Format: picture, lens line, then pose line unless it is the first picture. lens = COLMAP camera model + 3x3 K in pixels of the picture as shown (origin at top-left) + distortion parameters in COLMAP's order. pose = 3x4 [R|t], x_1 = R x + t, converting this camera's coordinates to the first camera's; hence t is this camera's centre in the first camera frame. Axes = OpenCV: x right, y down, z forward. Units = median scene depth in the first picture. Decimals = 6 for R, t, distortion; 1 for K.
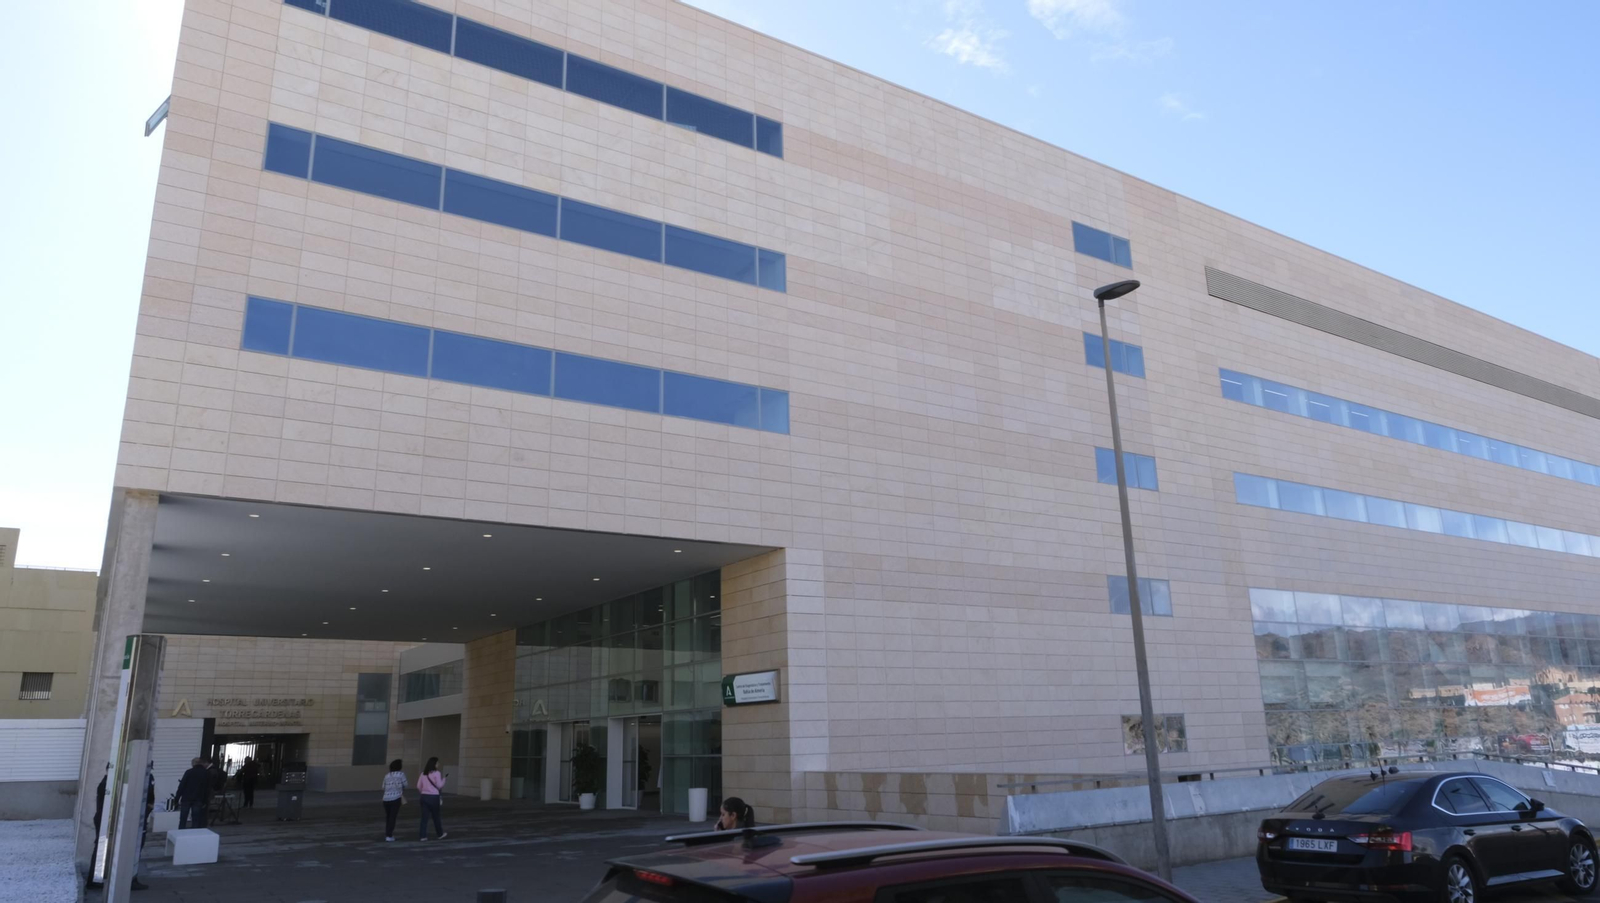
lens RADIAL K [[1094.4, 0, 810.9], [0, 1094.4, 449.7], [0, 0, 1]] dist [-0.030673, 0.009294]
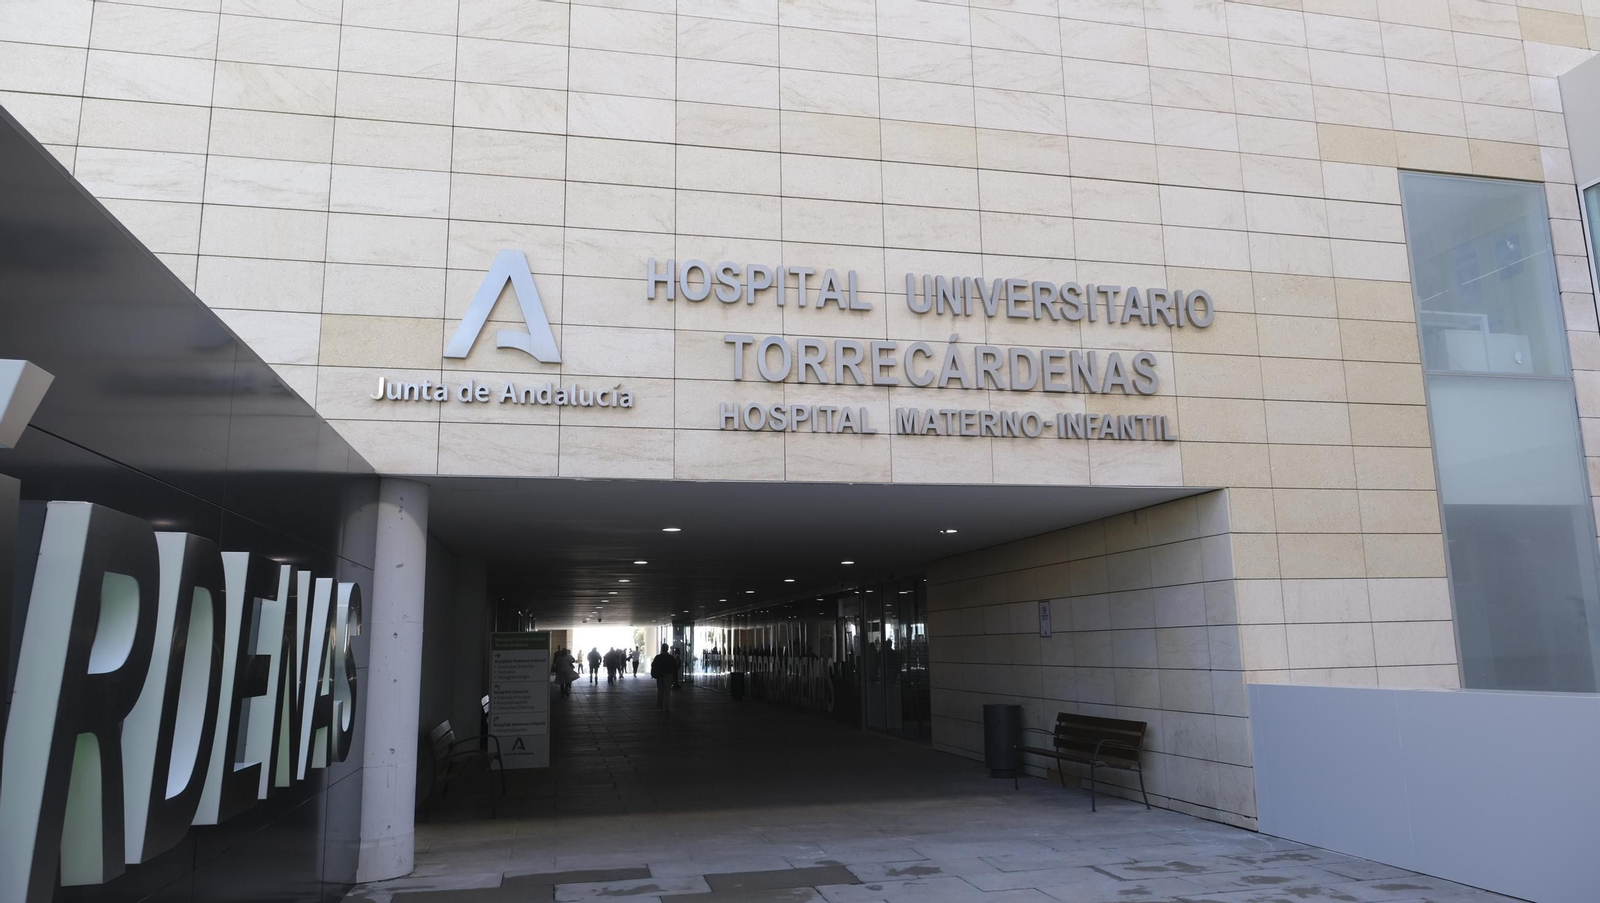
lens RADIAL K [[1094.4, 0, 810.5], [0, 1094.4, 438.4], [0, 0, 1]] dist [-0.030673, 0.009294]
pose [[0.935175, -0.057794, -0.349440, -0.859721], [0.086407, 0.994015, 0.066843, 0.441676], [0.343486, -0.092704, 0.934571, 1.535060]]
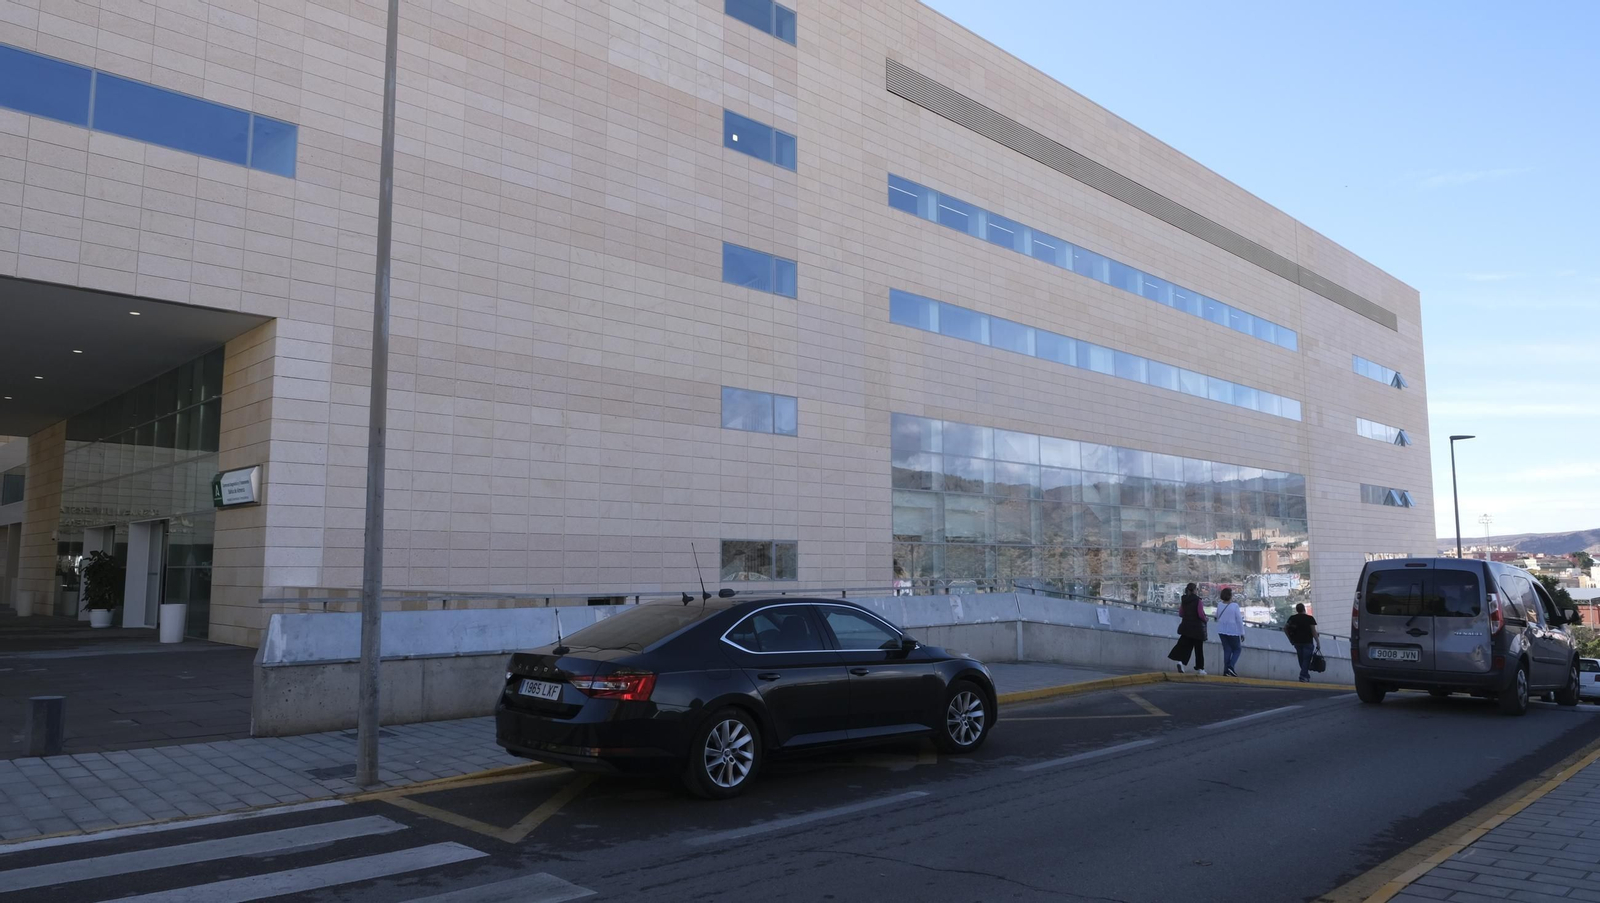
lens RADIAL K [[1094.4, 0, 808.8], [0, 1094.4, 453.3], [0, 0, 1]] dist [-0.030673, 0.009294]
pose [[0.980319, 0.047360, 0.191656, 0.179546], [-0.075857, 0.986636, 0.144202, 0.036086], [-0.182265, -0.155903, 0.970811, 0.112041]]
